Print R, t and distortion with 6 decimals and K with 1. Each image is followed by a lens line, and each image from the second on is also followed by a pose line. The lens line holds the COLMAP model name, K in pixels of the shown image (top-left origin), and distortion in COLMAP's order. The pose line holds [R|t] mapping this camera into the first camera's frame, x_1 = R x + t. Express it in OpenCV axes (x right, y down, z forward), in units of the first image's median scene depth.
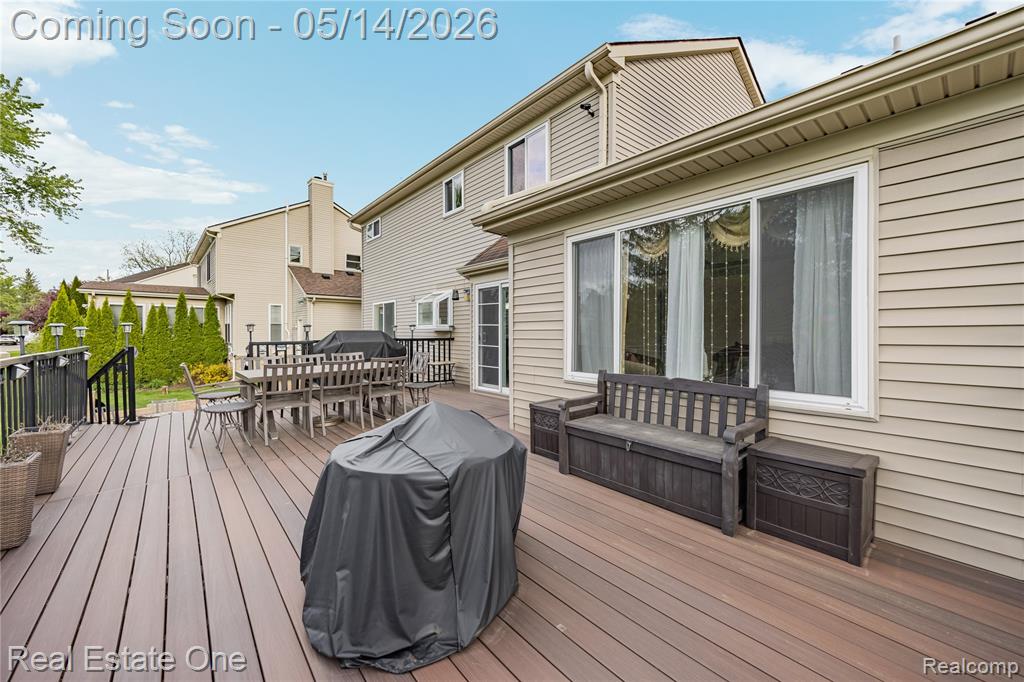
lens RADIAL K [[403.7, 0, 509.8], [0, 403.7, 332.1], [0, 0, 1]] dist [-0.004449, -0.000205]
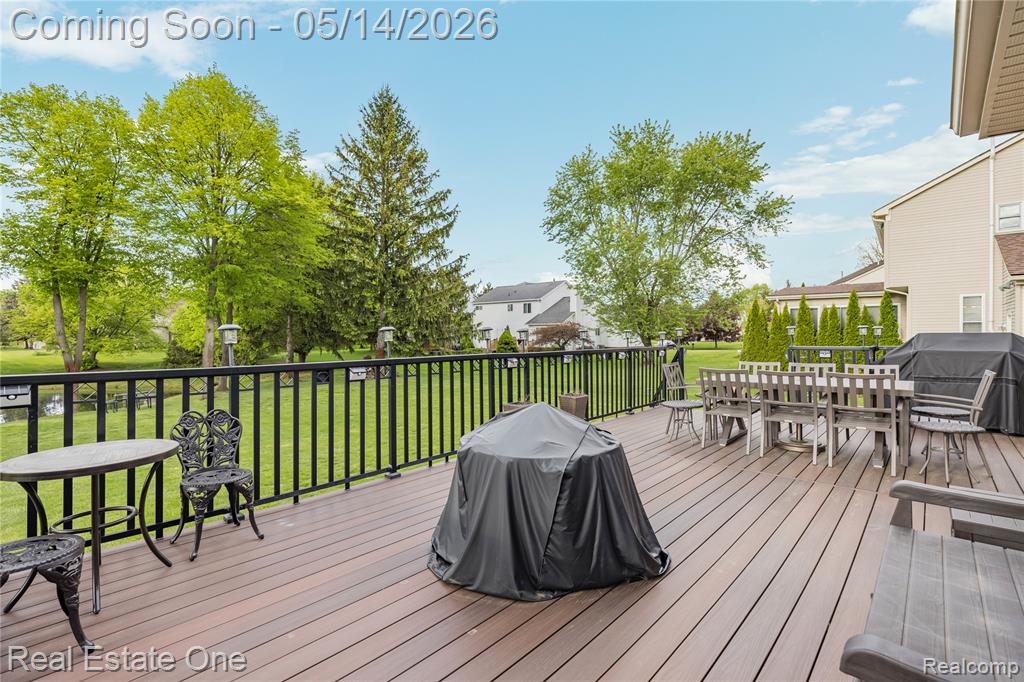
lens RADIAL K [[468.2, 0, 518.0], [0, 468.2, 335.1], [0, 0, 1]] dist [-0.001753, 0.001208]
pose [[0.149266, -0.002945, -0.988793, 0.133268], [0.008081, 0.999966, -0.001758, -0.001965], [0.988764, -0.007728, 0.149285, 0.093931]]
